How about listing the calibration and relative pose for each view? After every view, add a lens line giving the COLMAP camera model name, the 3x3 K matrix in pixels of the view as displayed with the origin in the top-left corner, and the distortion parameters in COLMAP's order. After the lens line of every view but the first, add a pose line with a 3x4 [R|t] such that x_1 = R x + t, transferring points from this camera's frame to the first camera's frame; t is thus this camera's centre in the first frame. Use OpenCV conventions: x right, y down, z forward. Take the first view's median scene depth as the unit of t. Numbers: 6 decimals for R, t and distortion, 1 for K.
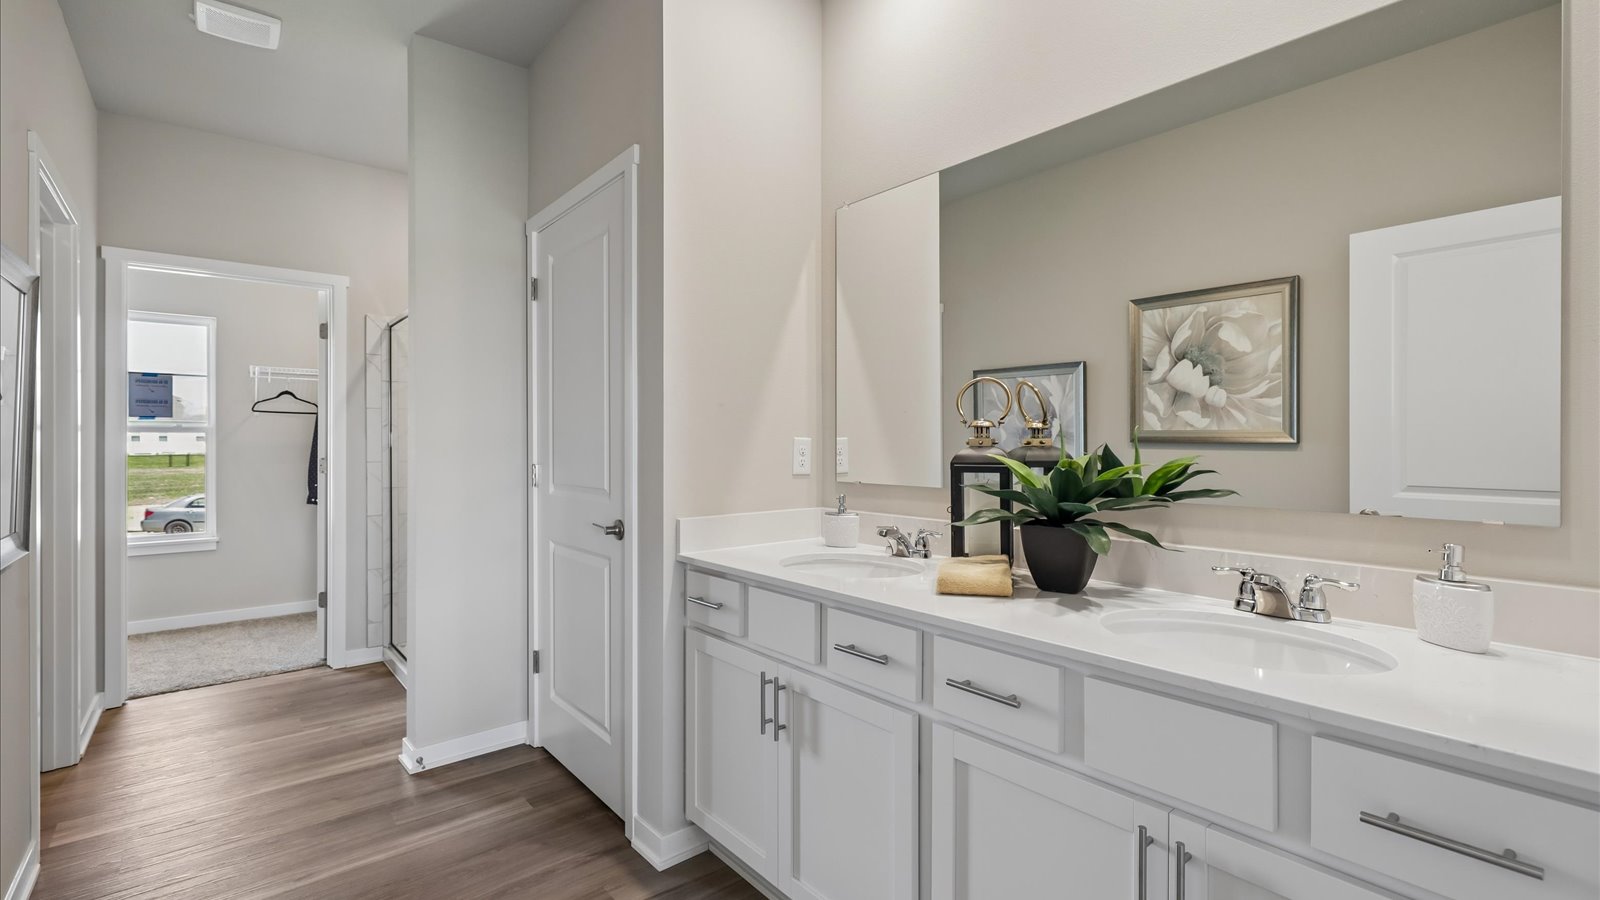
lens RADIAL K [[675.6, 0, 806.2], [0, 675.6, 454.0], [0, 0, 1]] dist [0.003202, -0.001436]
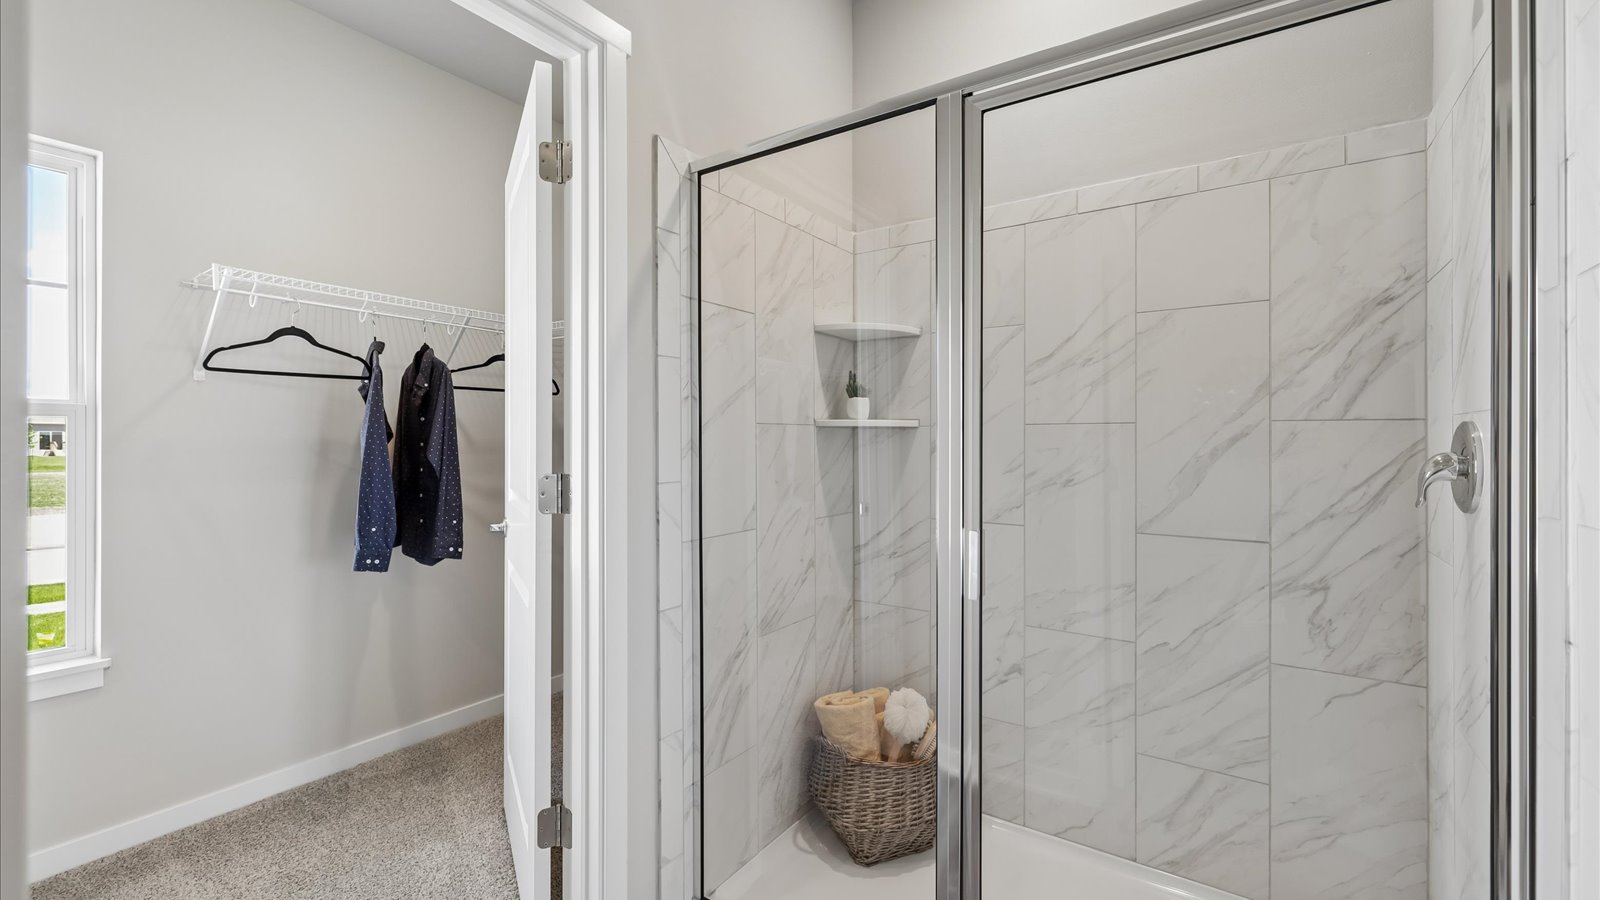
lens RADIAL K [[675.6, 0, 801.8], [0, 675.6, 450.6], [0, 0, 1]] dist [0.003202, -0.001436]
pose [[0.966451, -0.001008, 0.256848, -0.555052], [0.004311, 0.999915, -0.012297, -0.002113], [-0.256813, 0.012992, 0.966374, 0.469677]]
